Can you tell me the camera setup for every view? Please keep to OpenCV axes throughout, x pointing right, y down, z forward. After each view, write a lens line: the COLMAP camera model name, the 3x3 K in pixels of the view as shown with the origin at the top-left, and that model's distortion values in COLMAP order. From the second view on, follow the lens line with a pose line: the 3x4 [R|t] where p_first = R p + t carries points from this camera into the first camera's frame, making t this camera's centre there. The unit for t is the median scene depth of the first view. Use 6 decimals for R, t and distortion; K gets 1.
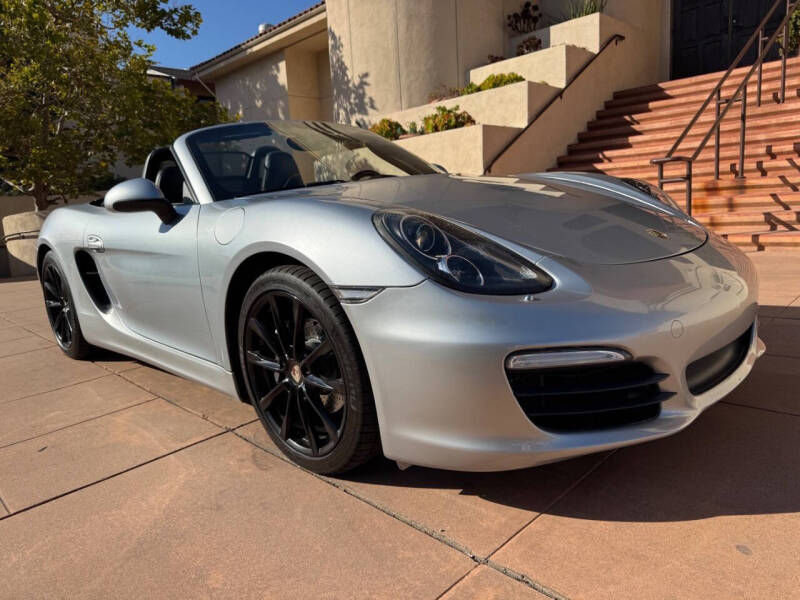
lens RADIAL K [[586.9, 0, 400.0], [0, 586.9, 300.0], [0, 0, 1]] dist [0.000813, -0.002699]
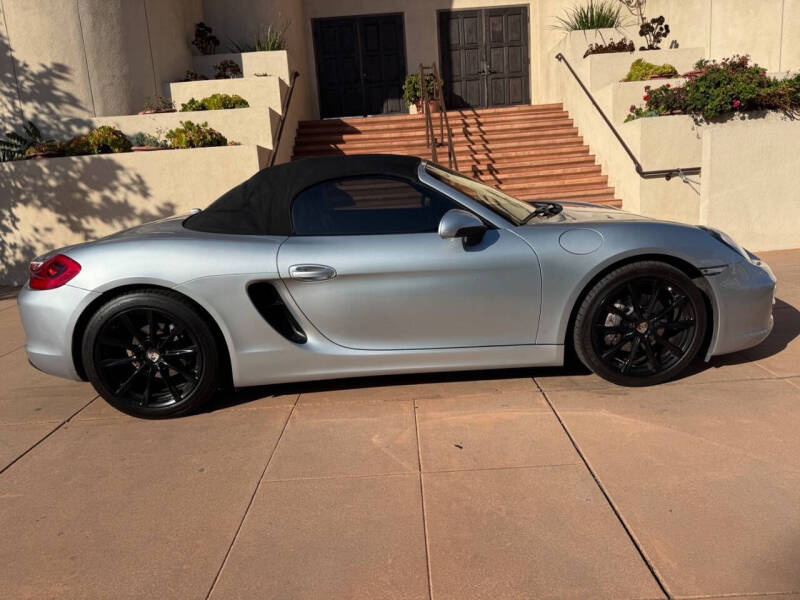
lens RADIAL K [[585.5, 0, 399.5], [0, 585.5, 312.7], [0, 0, 1]] dist [-0.003686, 0.002528]
pose [[0.684590, -0.133930, 0.716519, -0.395272], [0.132809, 0.989440, 0.058053, -0.021325], [-0.716727, 0.055418, 0.695148, 0.076524]]
